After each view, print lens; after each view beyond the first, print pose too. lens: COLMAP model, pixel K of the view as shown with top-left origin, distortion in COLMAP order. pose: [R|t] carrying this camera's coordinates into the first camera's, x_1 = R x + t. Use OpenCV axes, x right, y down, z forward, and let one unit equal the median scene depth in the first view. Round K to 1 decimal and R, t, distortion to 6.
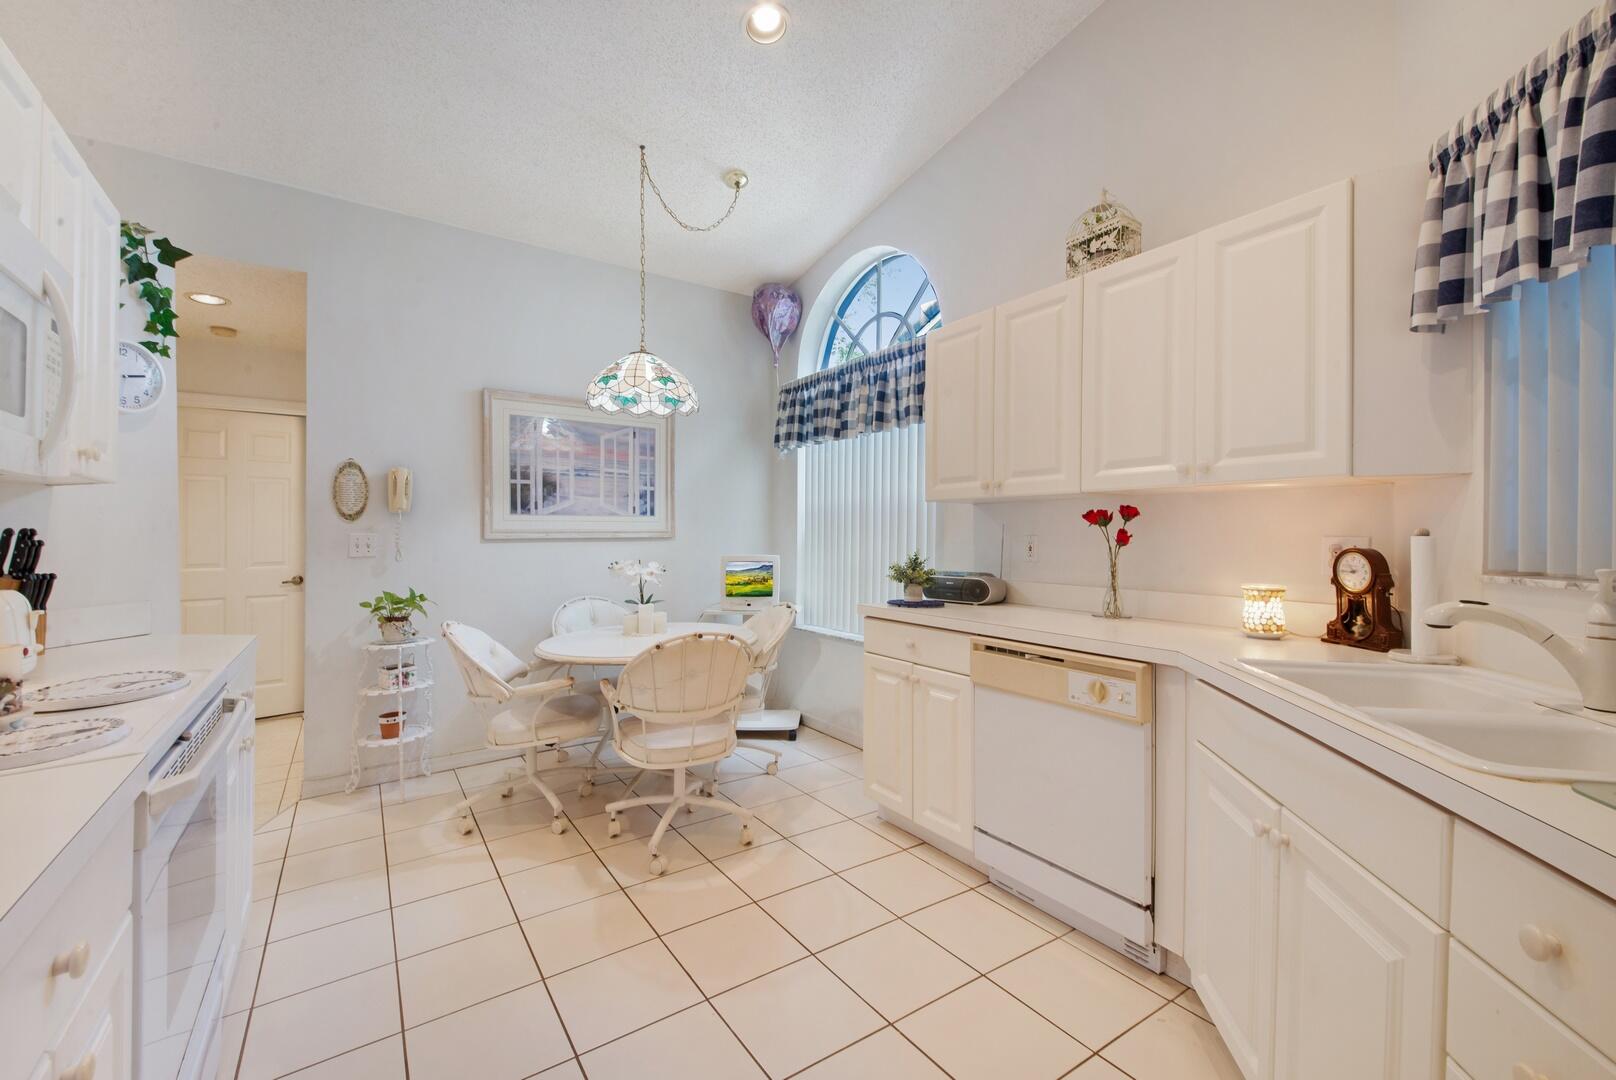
lens RADIAL K [[660.0, 0, 782.6], [0, 660.0, 580.7], [0, 0, 1]] dist [0.028043, -0.000153]
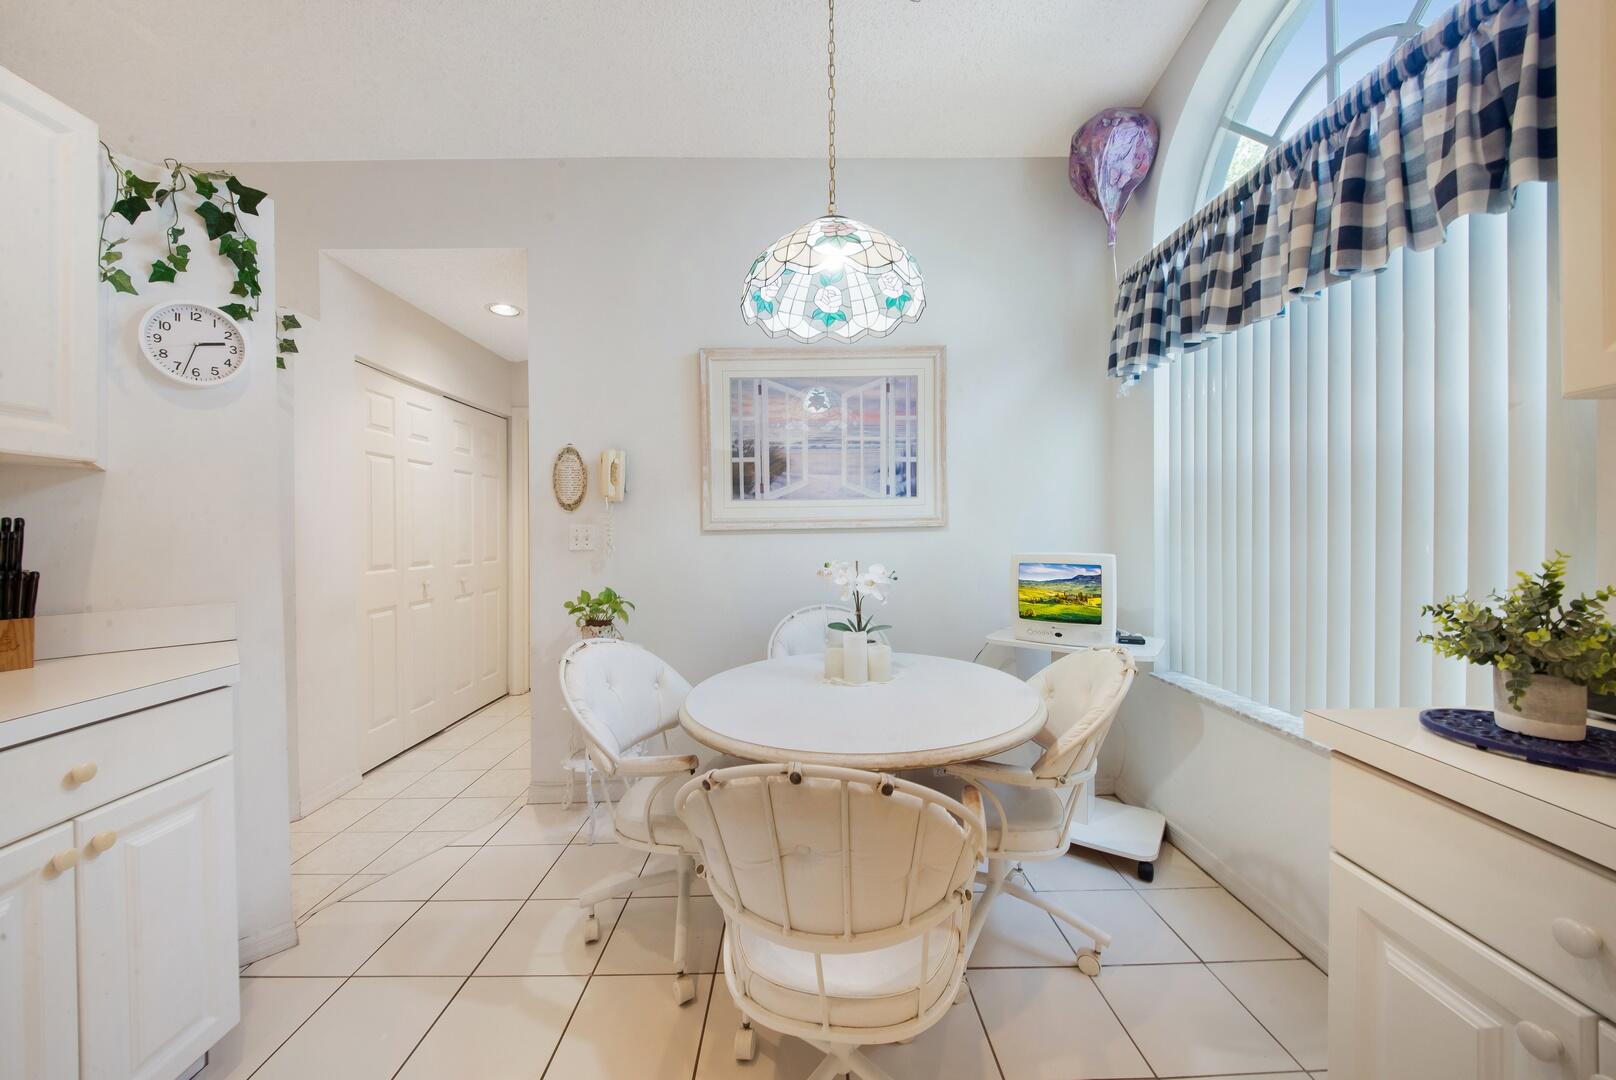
lens RADIAL K [[577.7, 0, 800.6], [0, 577.7, 533.5], [0, 0, 1]] dist [0.025158, -0.019837]
pose [[0.837544, -0.003939, -0.546355, 0.046657], [-0.030159, 0.998116, -0.053429, -0.023437], [0.545537, 0.061227, 0.835848, 0.452886]]
